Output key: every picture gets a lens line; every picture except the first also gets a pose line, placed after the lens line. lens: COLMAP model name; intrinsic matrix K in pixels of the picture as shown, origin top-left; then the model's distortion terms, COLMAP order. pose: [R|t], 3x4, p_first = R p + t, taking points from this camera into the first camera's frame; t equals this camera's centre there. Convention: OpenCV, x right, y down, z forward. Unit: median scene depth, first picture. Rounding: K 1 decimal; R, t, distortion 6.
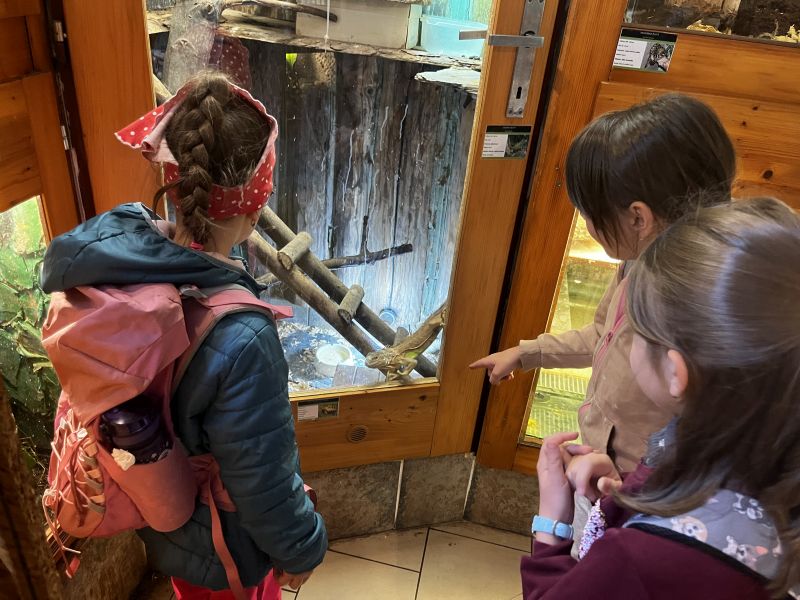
lens RADIAL K [[602.4, 0, 400.0], [0, 602.4, 300.0], [0, 0, 1]] dist [0.001476, -0.001230]
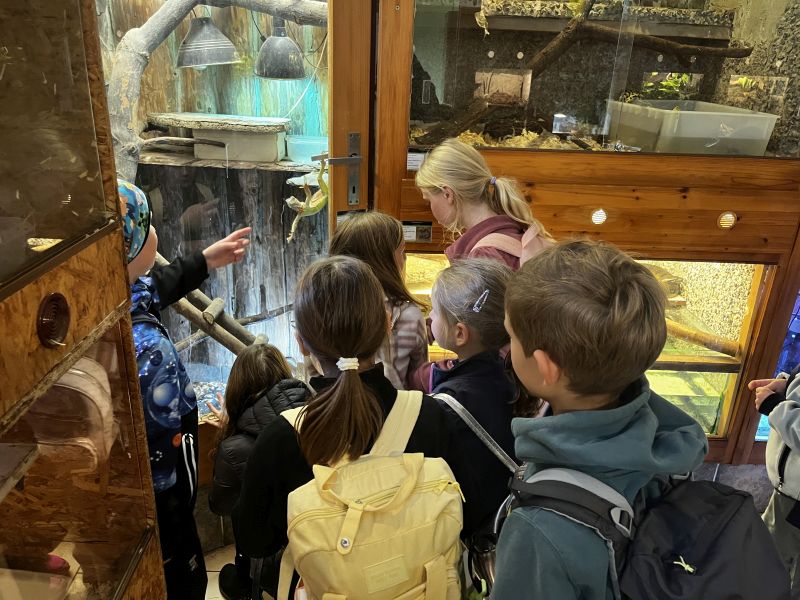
lens RADIAL K [[620.2, 0, 400.0], [0, 620.2, 300.0], [0, 0, 1]] dist [0.032265, 0.000953]
pose [[0.977543, -0.122149, 0.171723, 0.000205], [0.142080, 0.983837, -0.108983, 0.100012], [-0.155636, 0.130934, 0.979098, -0.425069]]
